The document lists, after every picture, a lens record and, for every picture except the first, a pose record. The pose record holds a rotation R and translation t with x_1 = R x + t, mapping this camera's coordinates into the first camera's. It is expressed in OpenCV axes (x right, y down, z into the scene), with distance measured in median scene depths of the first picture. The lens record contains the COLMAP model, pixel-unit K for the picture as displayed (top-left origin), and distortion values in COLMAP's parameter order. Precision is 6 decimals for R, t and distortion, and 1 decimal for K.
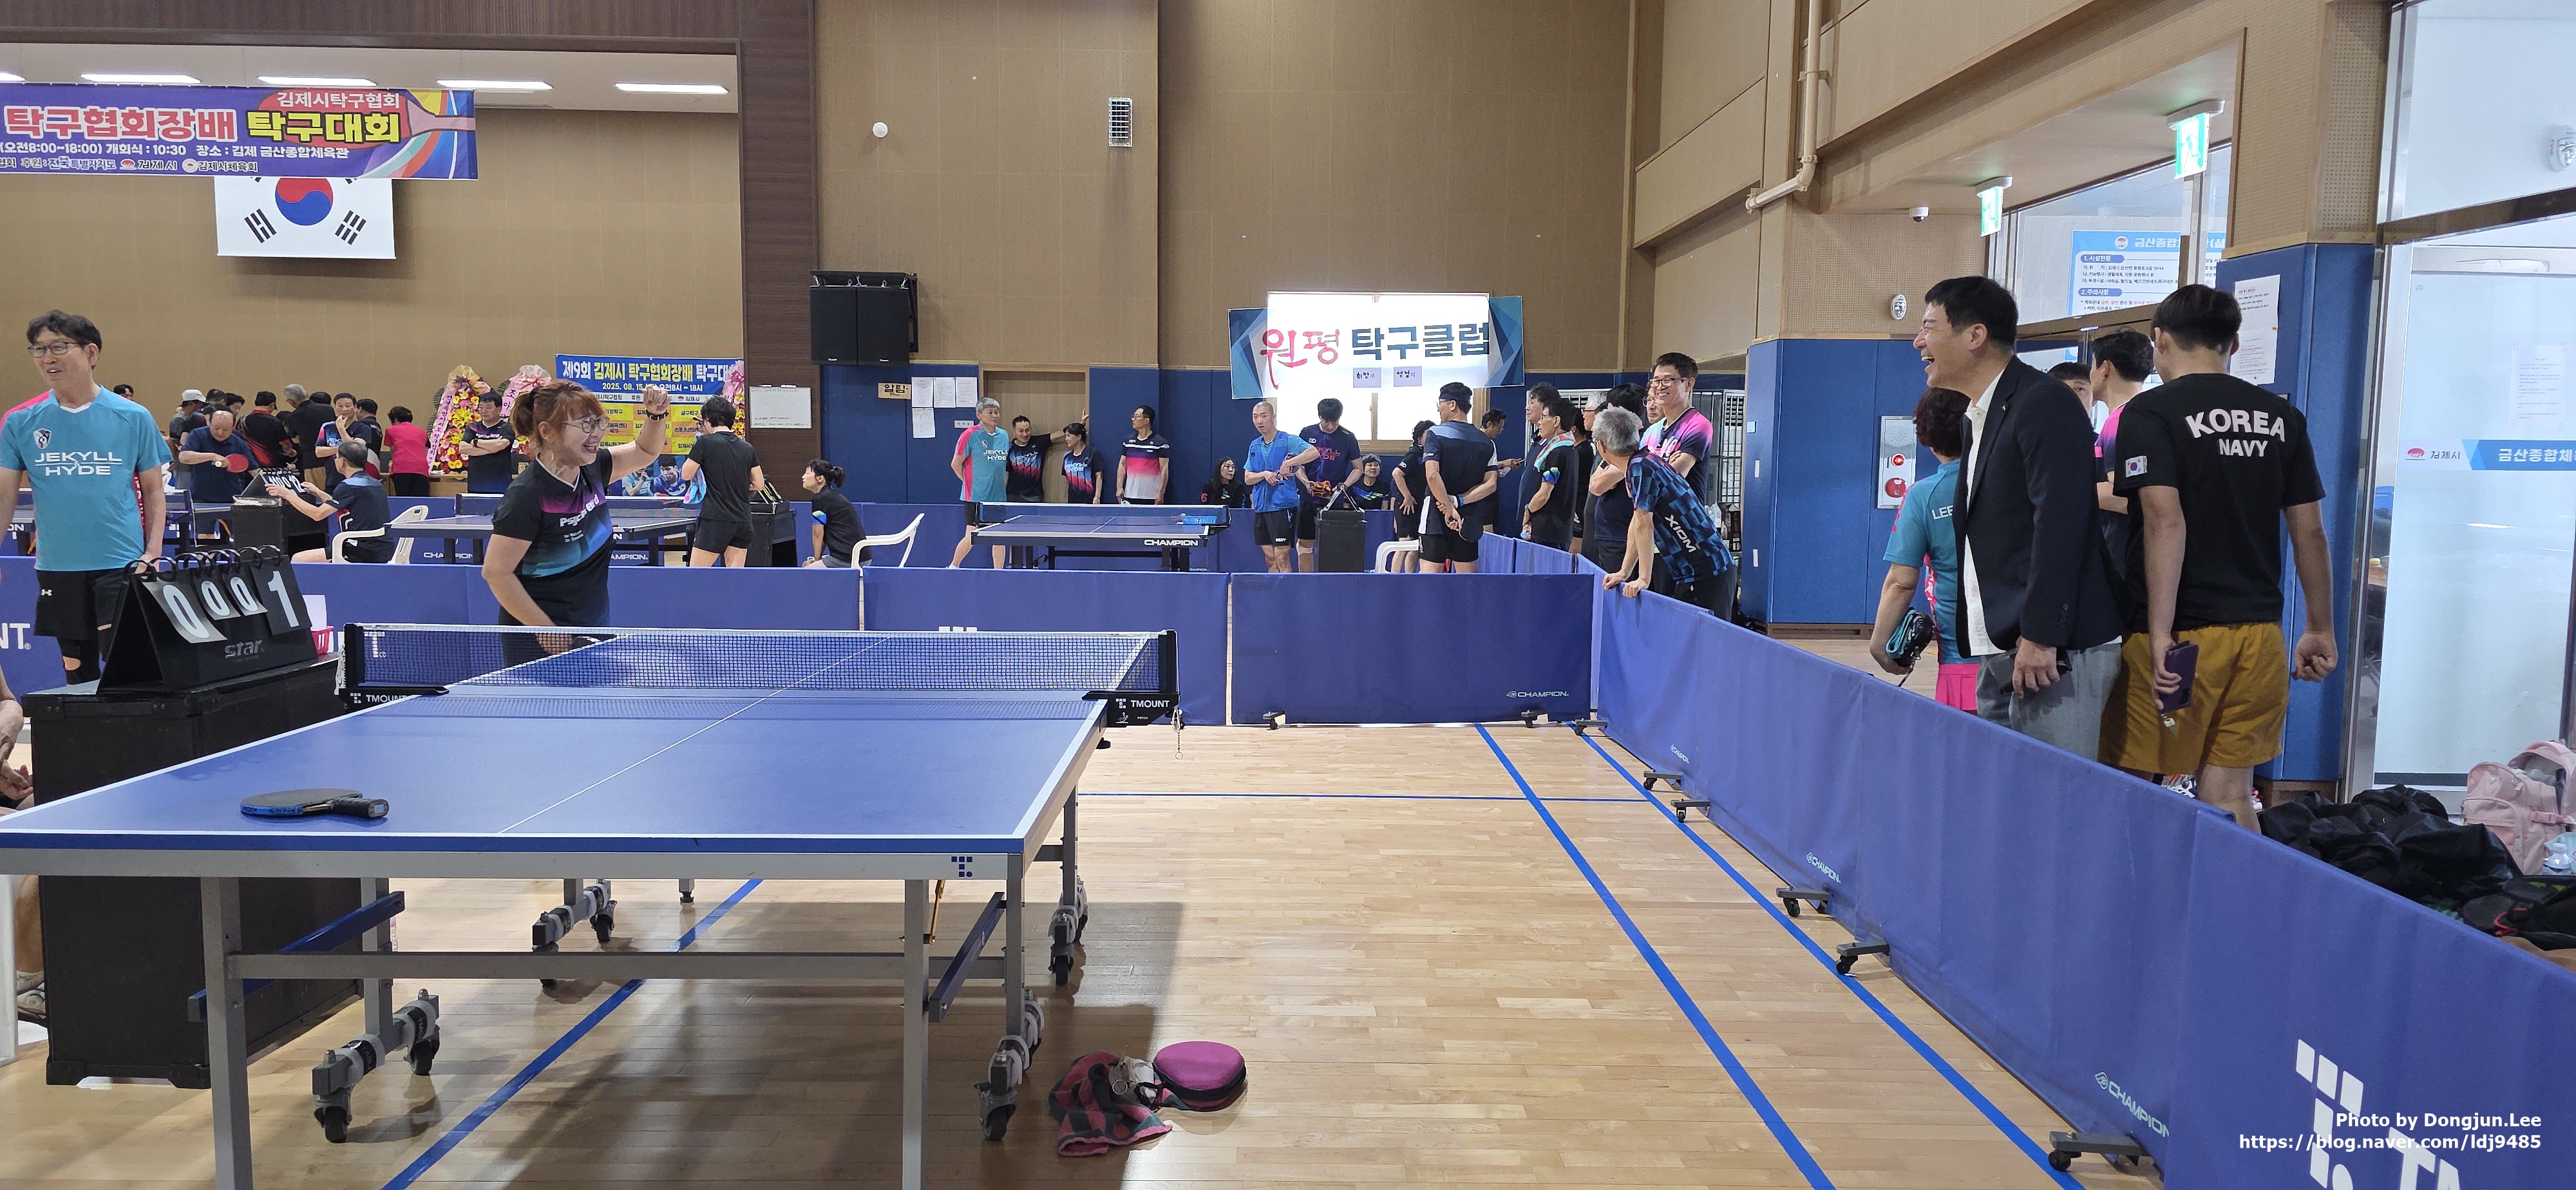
lens RADIAL K [[1735.0, 0, 1288.0], [0, 1735.0, 595.0], [0, 0, 1]] dist [0.039589, -0.044434]
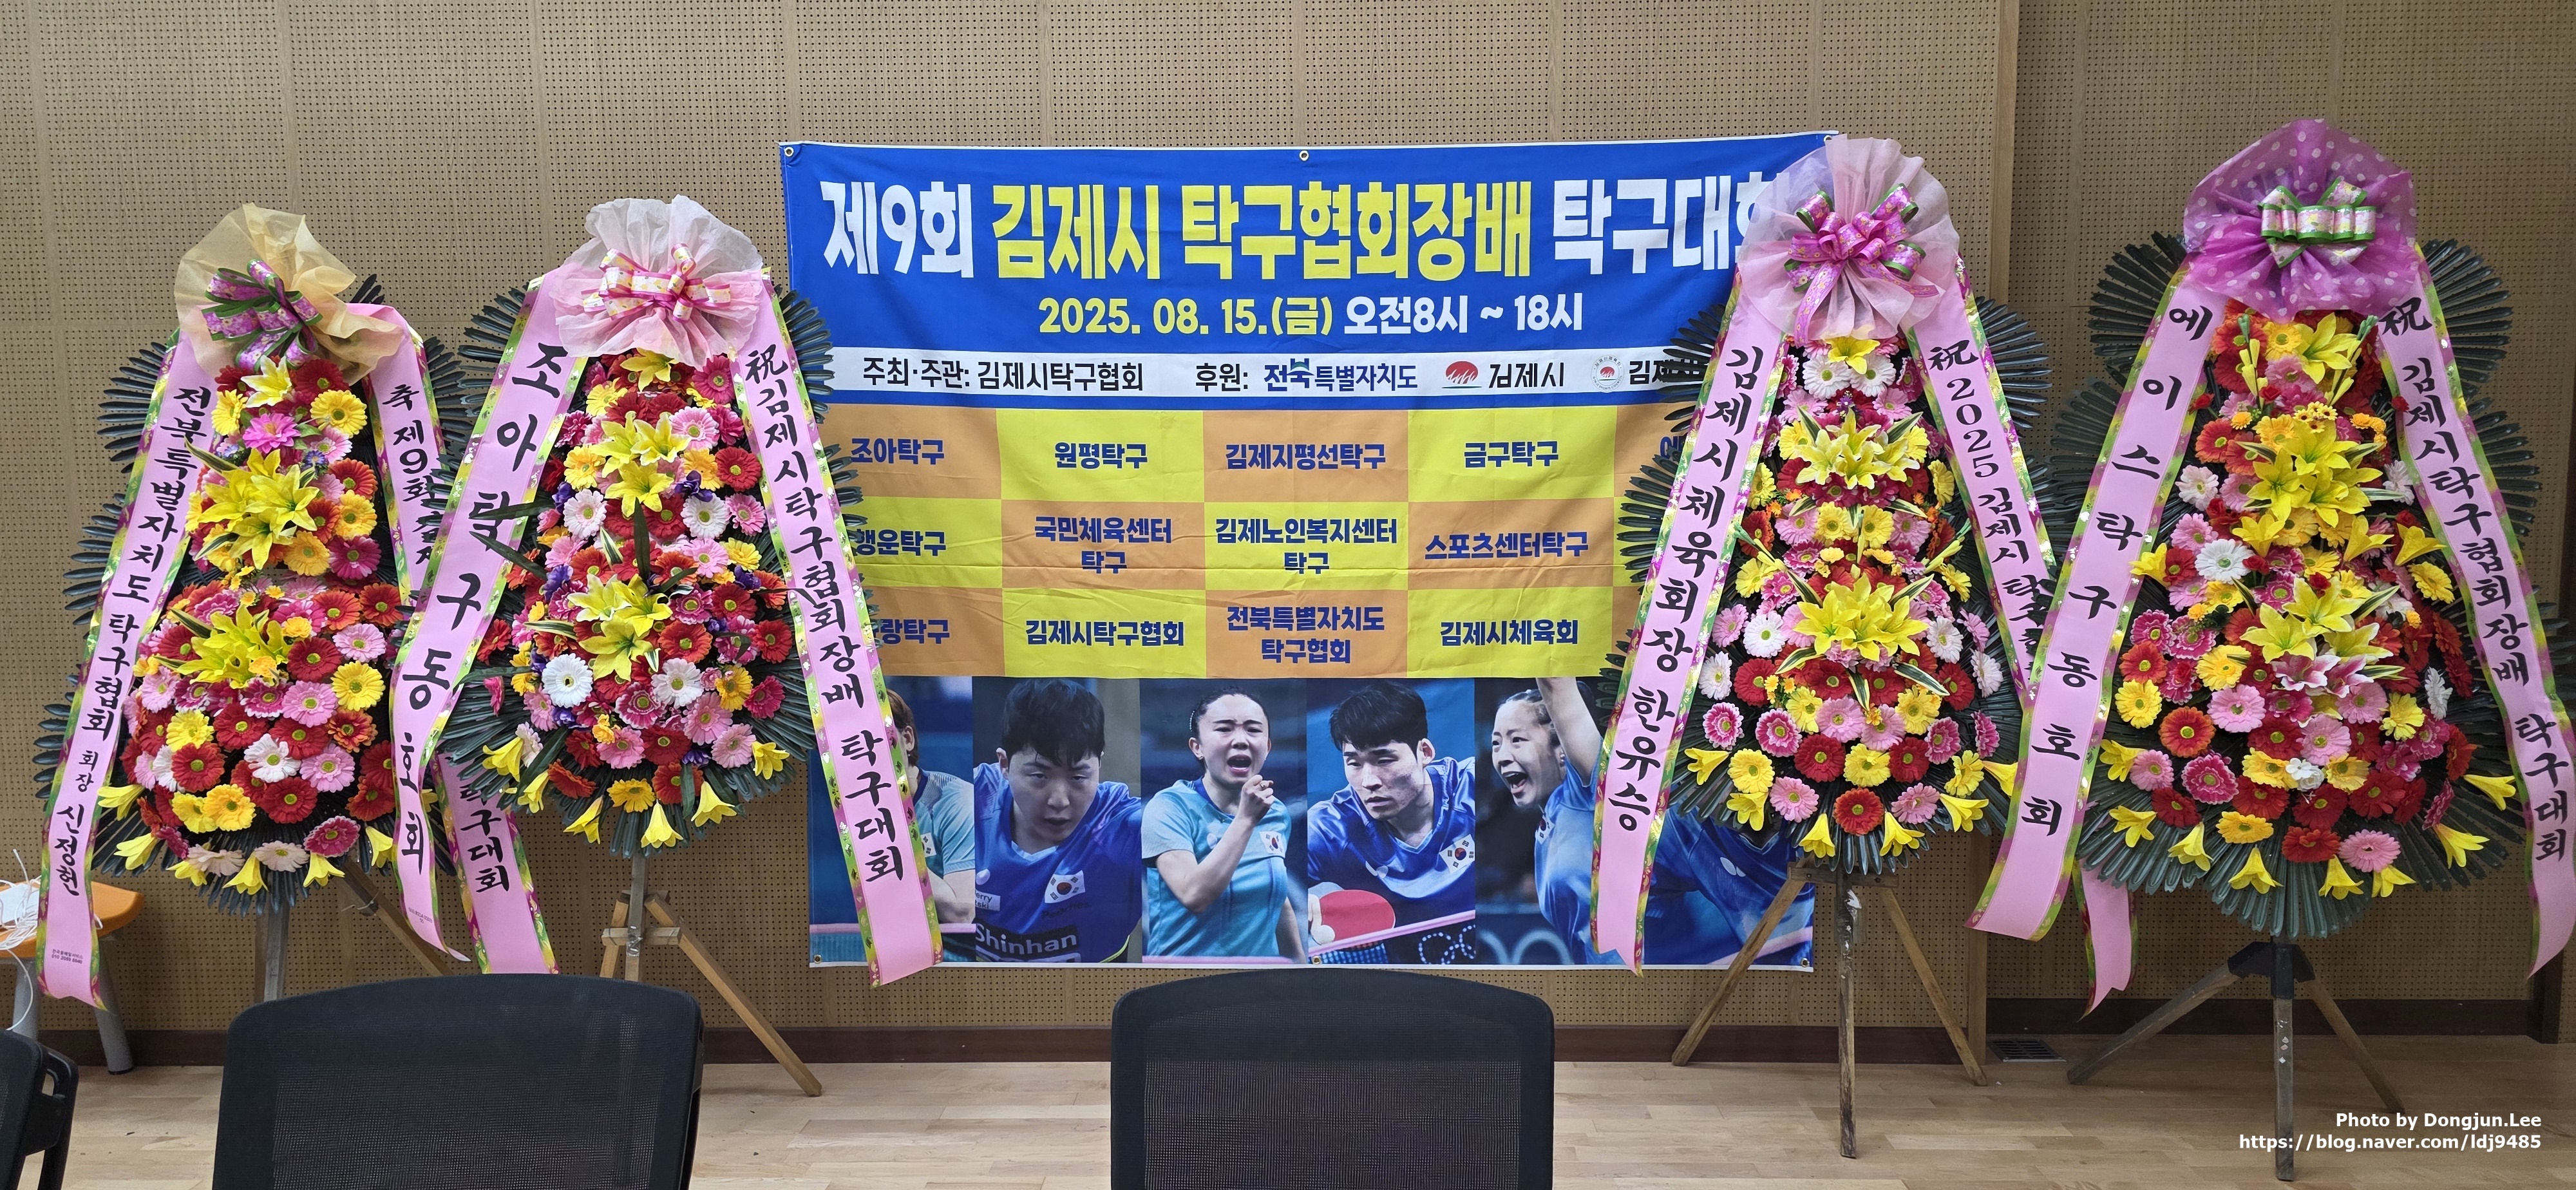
lens RADIAL K [[1807.0, 0, 1288.0], [0, 1807.0, 595.0], [0, 0, 1]] dist [0.039493, -0.001722]
pose [[0.998245, -0.017089, -0.056692, -0.469917], [0.018088, 0.999689, 0.017157, -0.123161], [0.056381, -0.018152, 0.998244, 1.070890]]
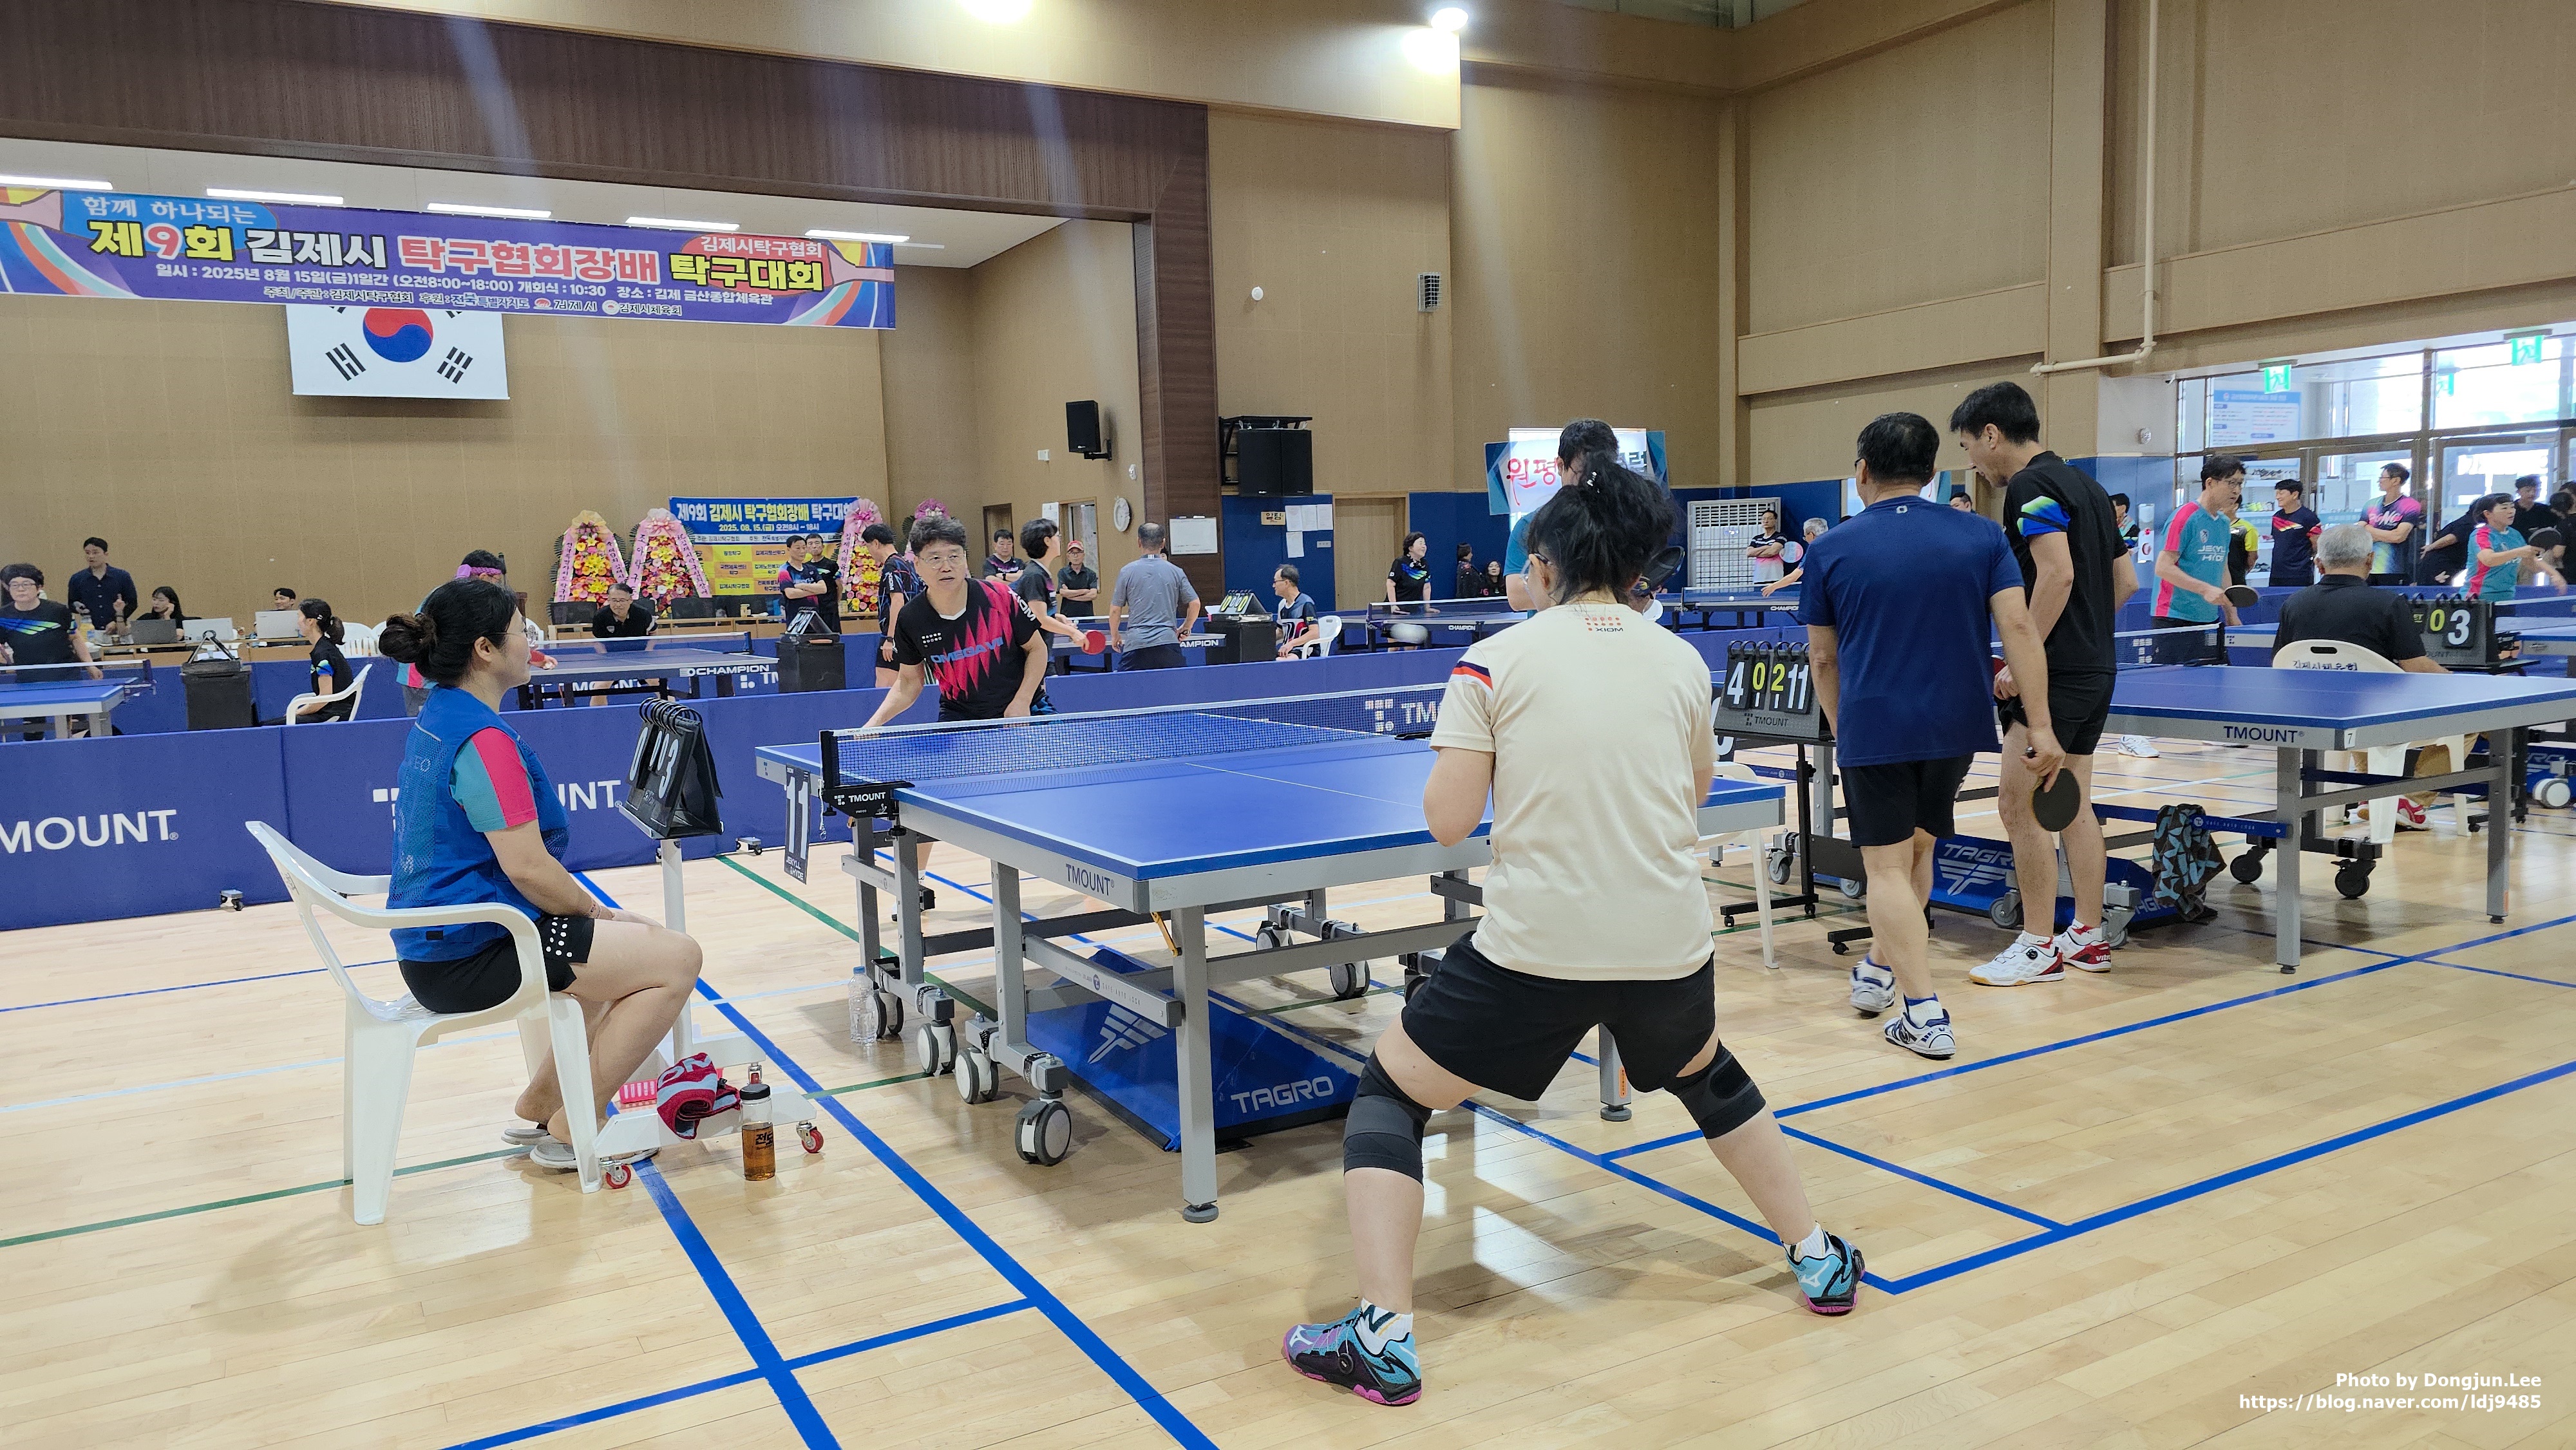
lens RADIAL K [[1735.1, 0, 1301.0], [0, 1735.1, 725.6], [0, 0, 1]] dist [0.005777, 0.000882]
pose [[0.869429, -0.086426, 0.486440, -0.782434], [0.085570, 0.996042, 0.024024, -0.005021], [-0.486591, 0.020737, 0.873384, -0.021223]]
